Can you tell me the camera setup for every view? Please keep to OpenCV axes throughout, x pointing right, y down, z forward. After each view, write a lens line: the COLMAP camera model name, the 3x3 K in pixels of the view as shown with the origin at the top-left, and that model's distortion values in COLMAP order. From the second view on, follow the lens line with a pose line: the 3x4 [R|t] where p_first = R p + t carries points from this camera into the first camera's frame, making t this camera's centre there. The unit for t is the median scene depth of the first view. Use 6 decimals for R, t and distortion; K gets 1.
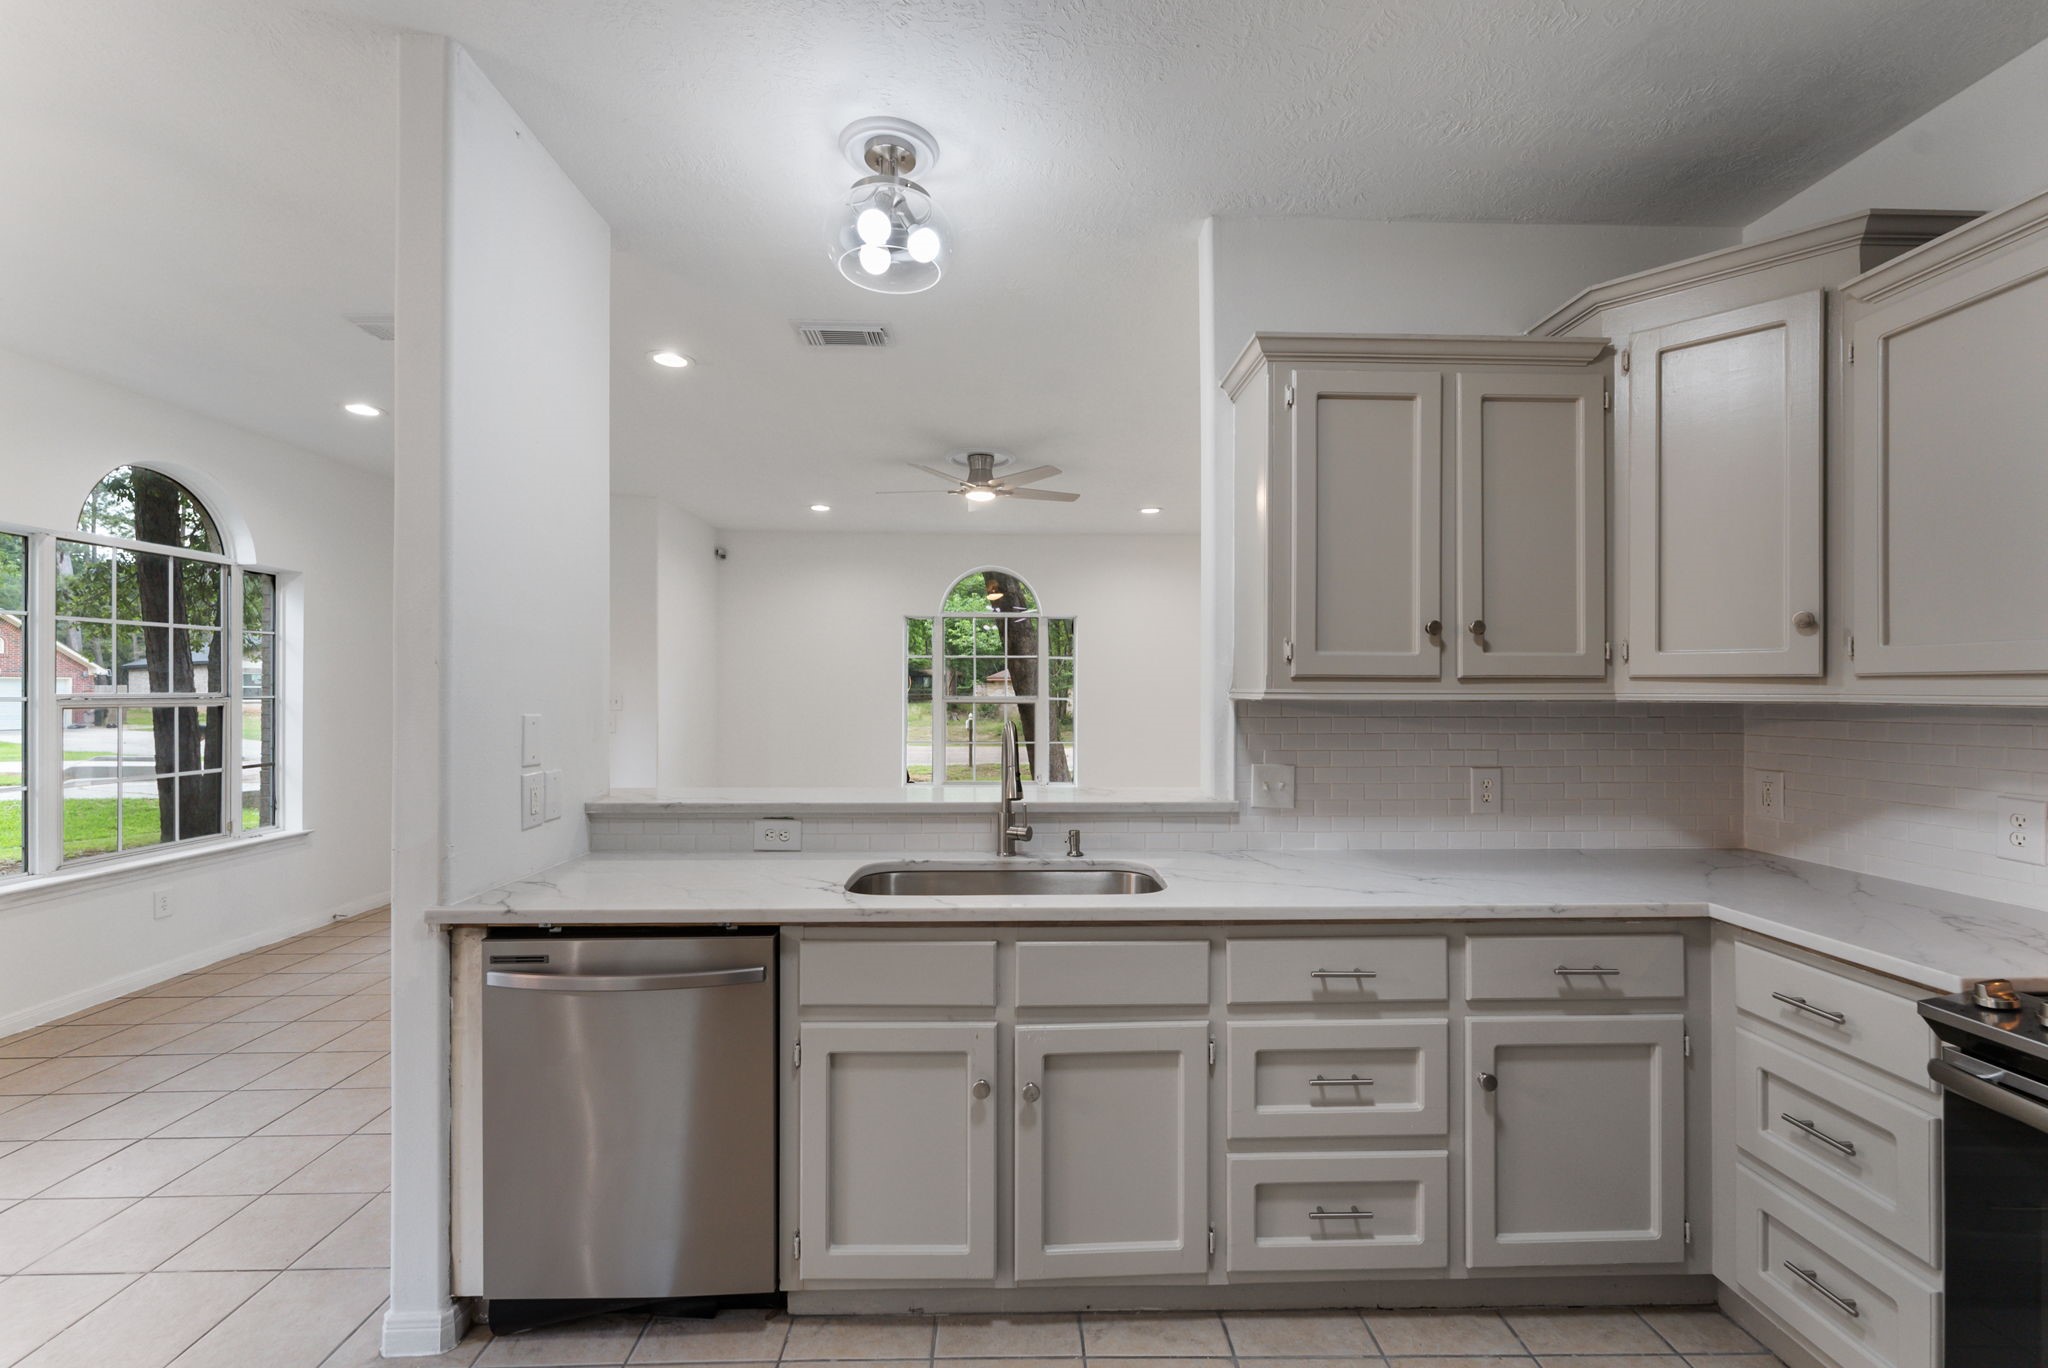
lens RADIAL K [[836.5, 0, 1028.9], [0, 836.5, 691.5], [0, 0, 1]] dist [0.000392, 0.000009]
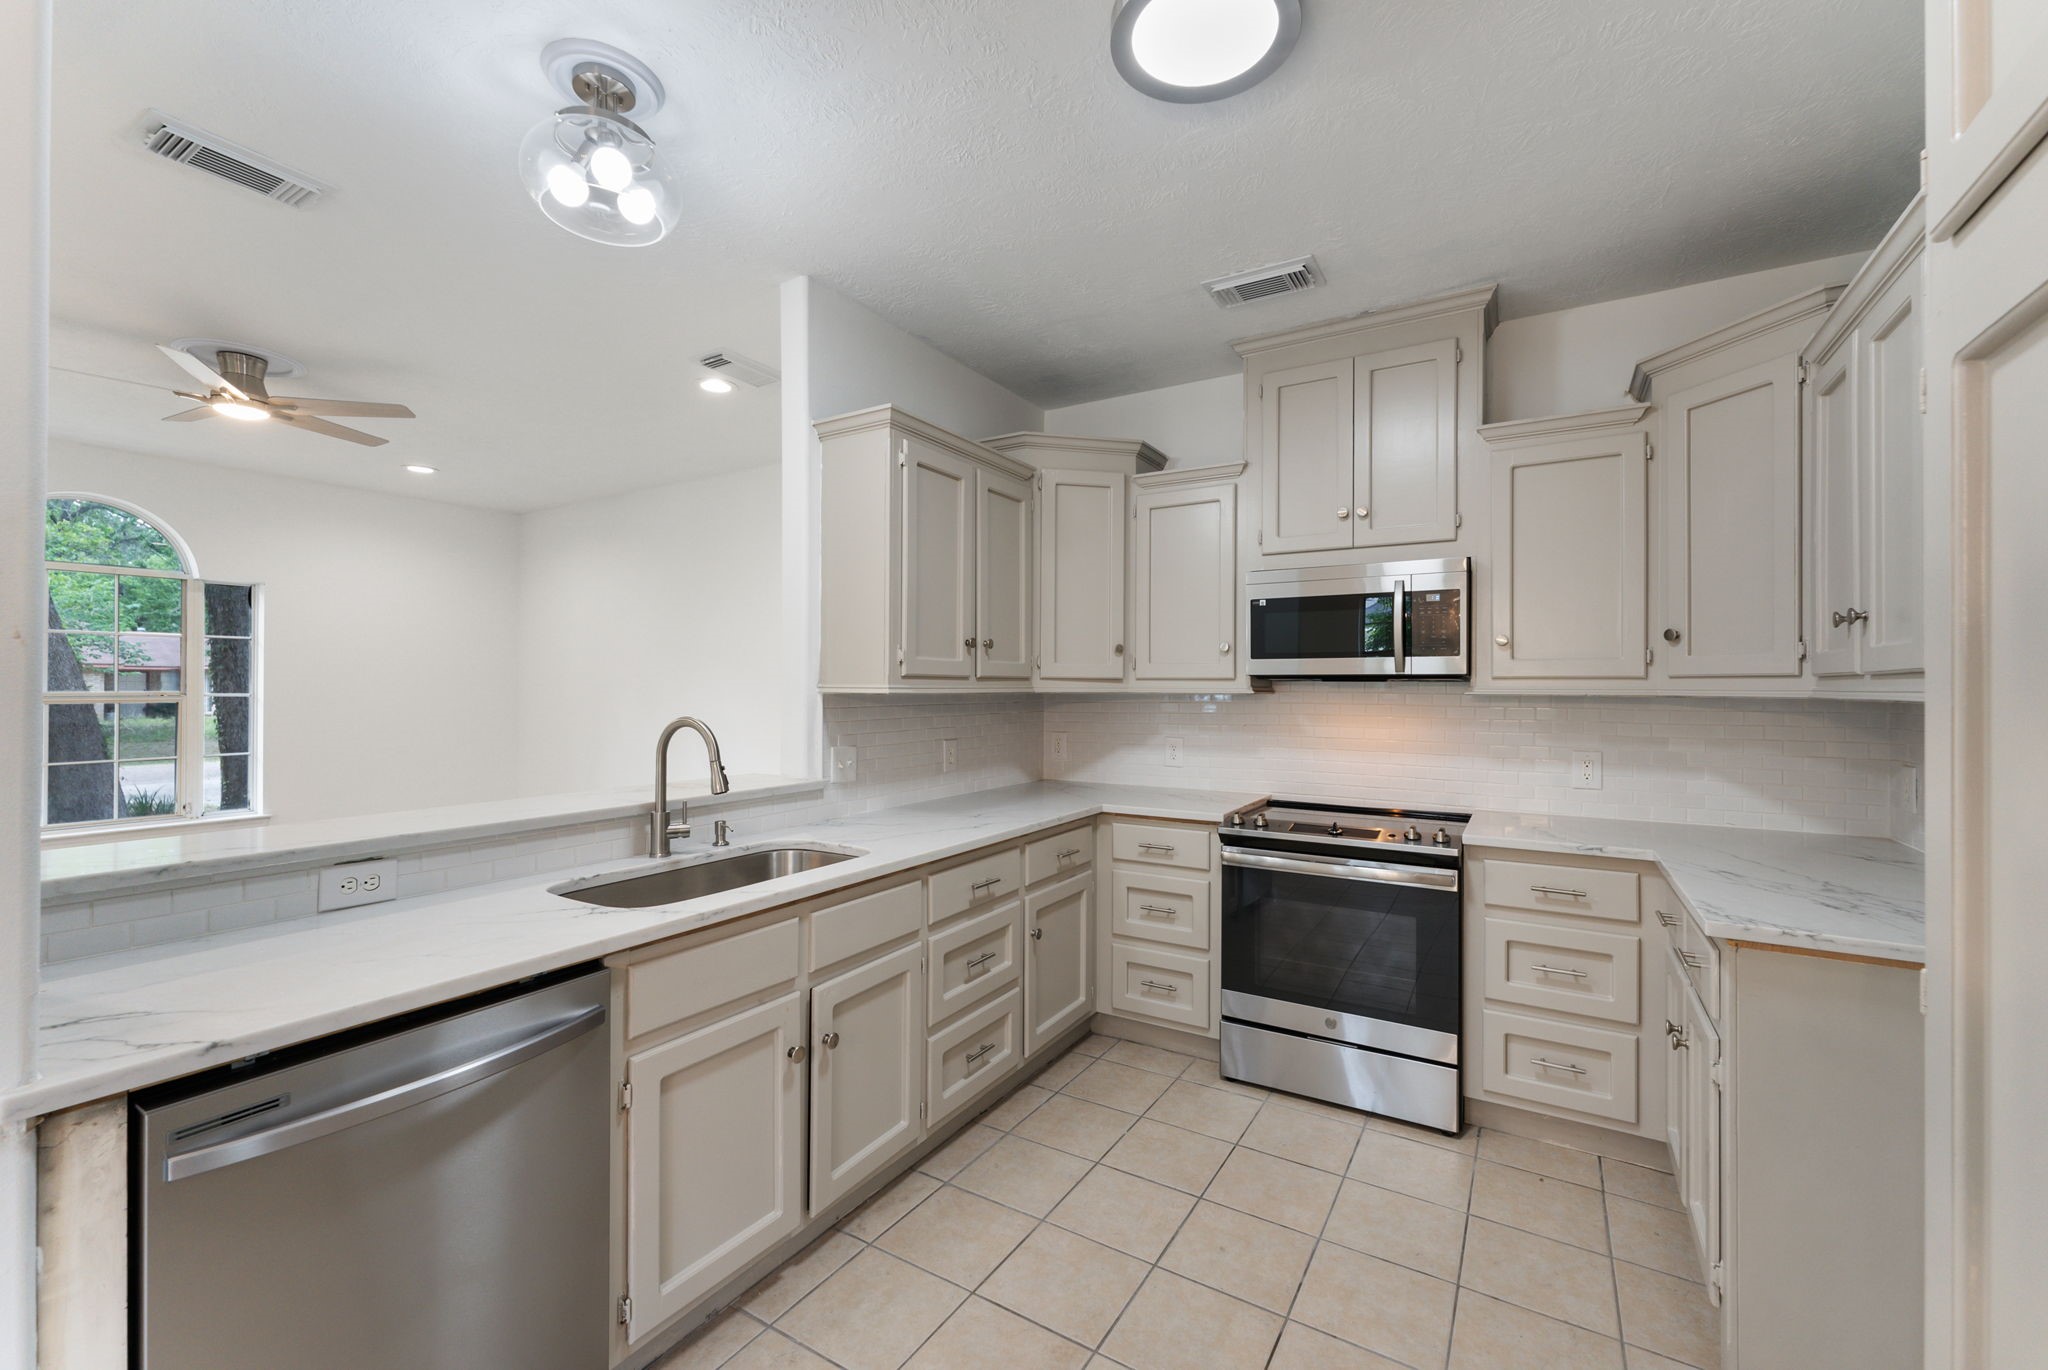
lens RADIAL K [[836.5, 0, 1030.8], [0, 836.5, 682.4], [0, 0, 1]] dist [0.000392, 0.000009]
pose [[0.542492, 0.003079, 0.840055, -0.776907], [-0.003399, 0.999993, -0.001471, -0.006520], [-0.840054, -0.002057, 0.542499, 0.150201]]
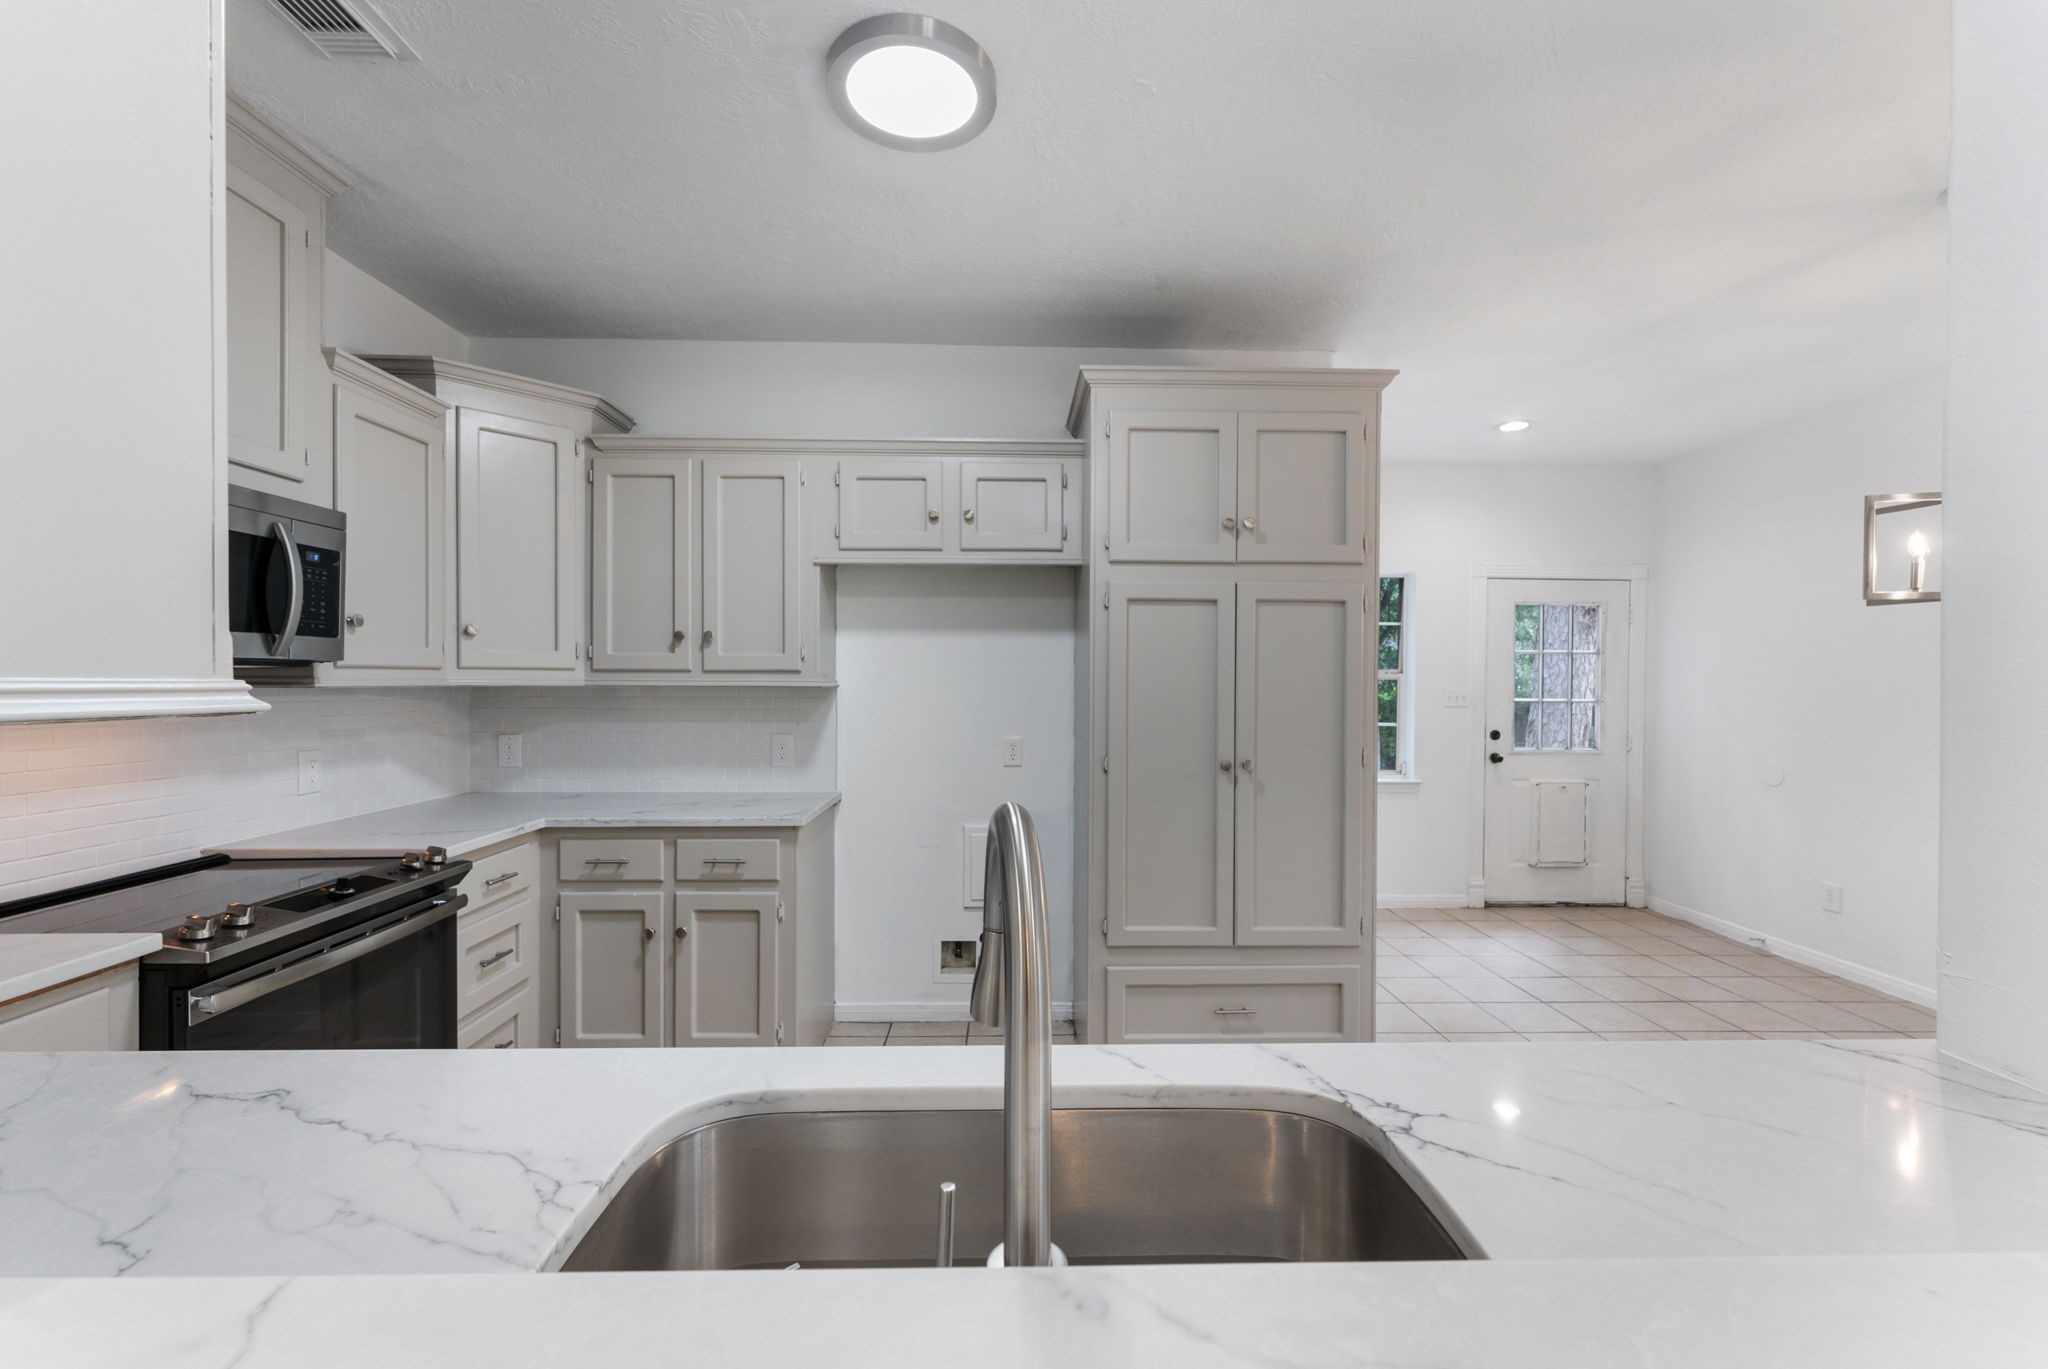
lens RADIAL K [[836.5, 0, 1027.4], [0, 836.5, 687.0], [0, 0, 1]] dist [0.000392, 0.000009]
pose [[-0.999957, -0.007575, -0.005312, -0.025877], [-0.007622, 0.999931, 0.008888, -0.007592], [0.005245, 0.008928, -0.999946, 1.551261]]
